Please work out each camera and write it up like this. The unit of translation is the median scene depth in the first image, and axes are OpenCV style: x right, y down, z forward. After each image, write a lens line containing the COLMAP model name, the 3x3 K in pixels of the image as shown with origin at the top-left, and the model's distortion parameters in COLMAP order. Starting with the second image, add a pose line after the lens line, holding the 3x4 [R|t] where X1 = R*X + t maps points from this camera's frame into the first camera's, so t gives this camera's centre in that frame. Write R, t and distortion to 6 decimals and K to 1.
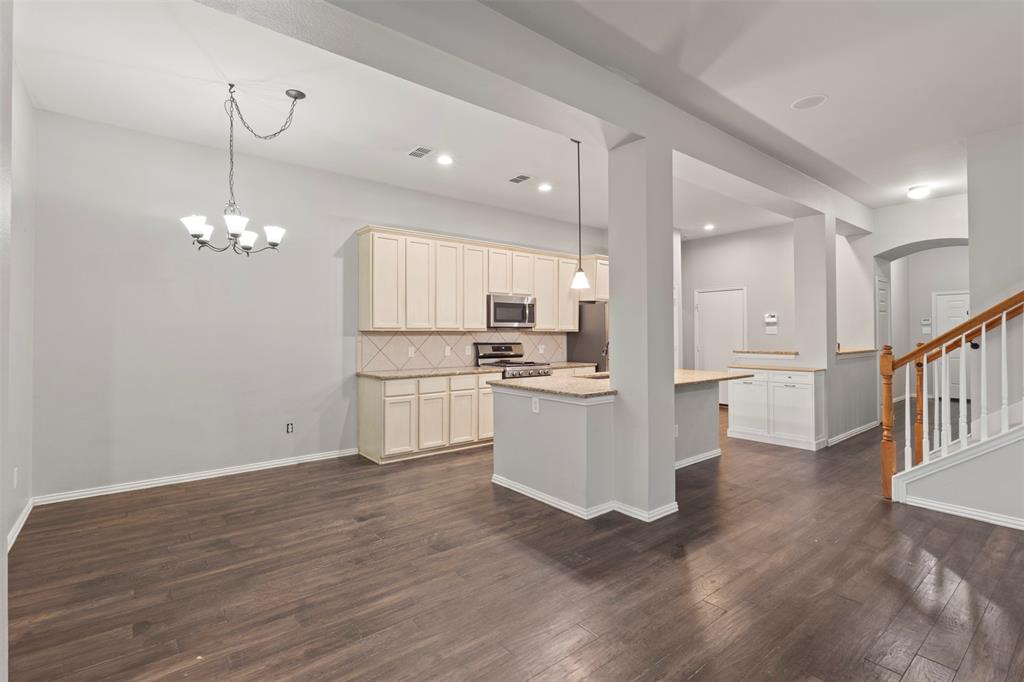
lens RADIAL K [[473.0, 0, 504.8], [0, 473.0, 338.6], [0, 0, 1]] dist [-0.010595, 0.000129]
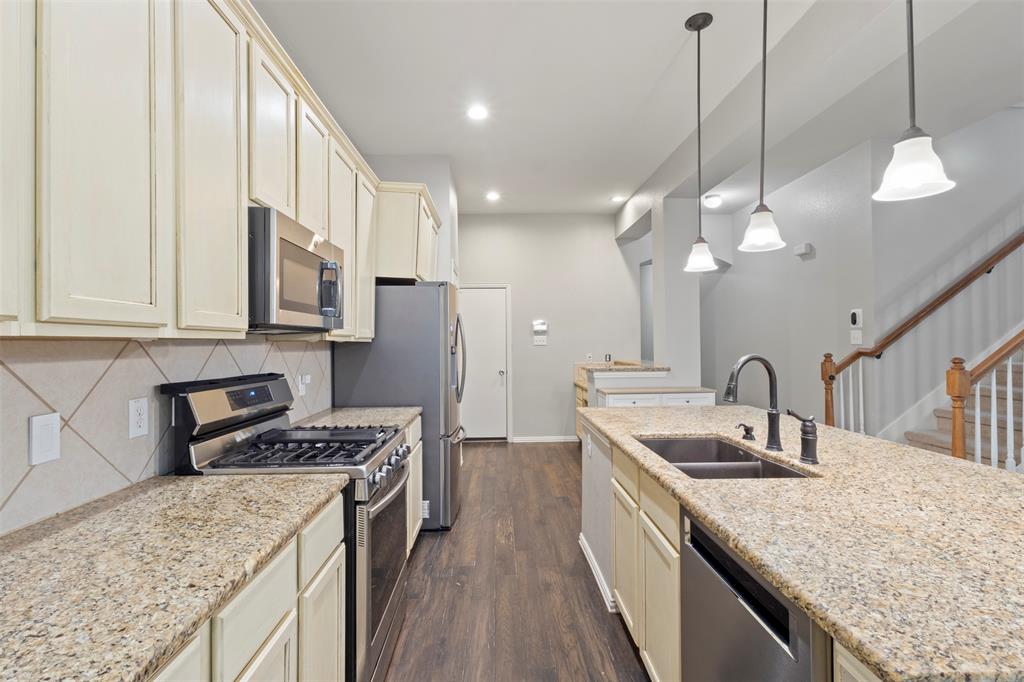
lens RADIAL K [[473.0, 0, 512.8], [0, 473.0, 340.4], [0, 0, 1]] dist [-0.010595, 0.000129]
pose [[0.584063, 0.001478, 0.811707, -0.172755], [0.016346, 0.999774, -0.013583, -0.009852], [-0.811544, 0.021202, 0.583907, 0.747140]]
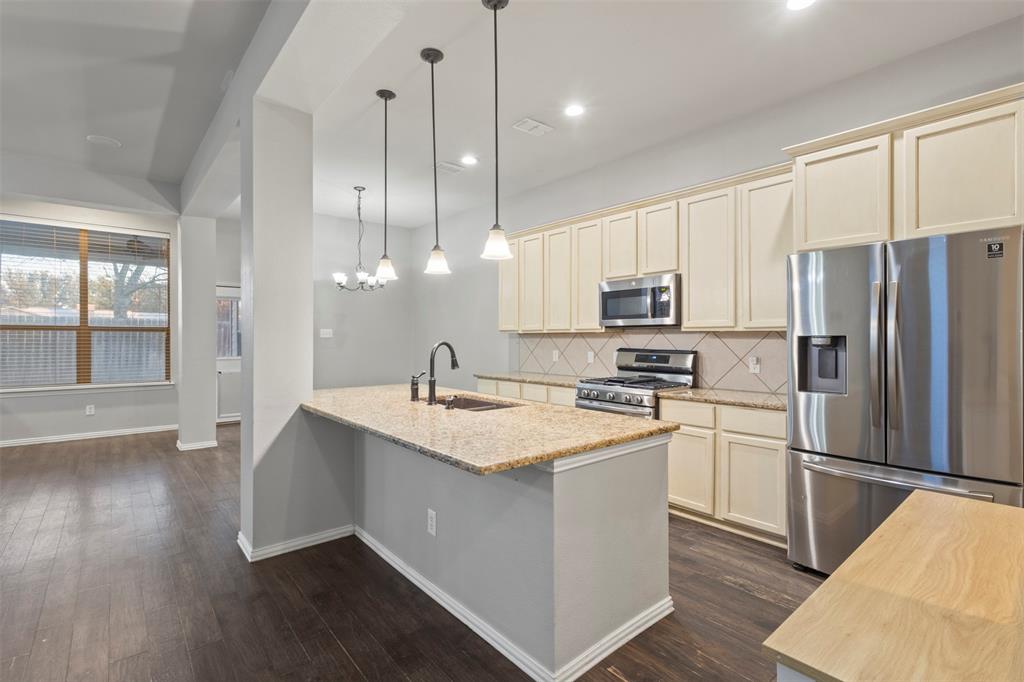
lens RADIAL K [[473.0, 0, 508.9], [0, 473.0, 337.3], [0, 0, 1]] dist [-0.010595, 0.000129]
pose [[0.068527, -0.003710, -0.997642, 0.703486], [-0.018414, 0.999818, -0.004983, -0.001696], [0.997479, 0.018712, 0.068446, 0.832661]]
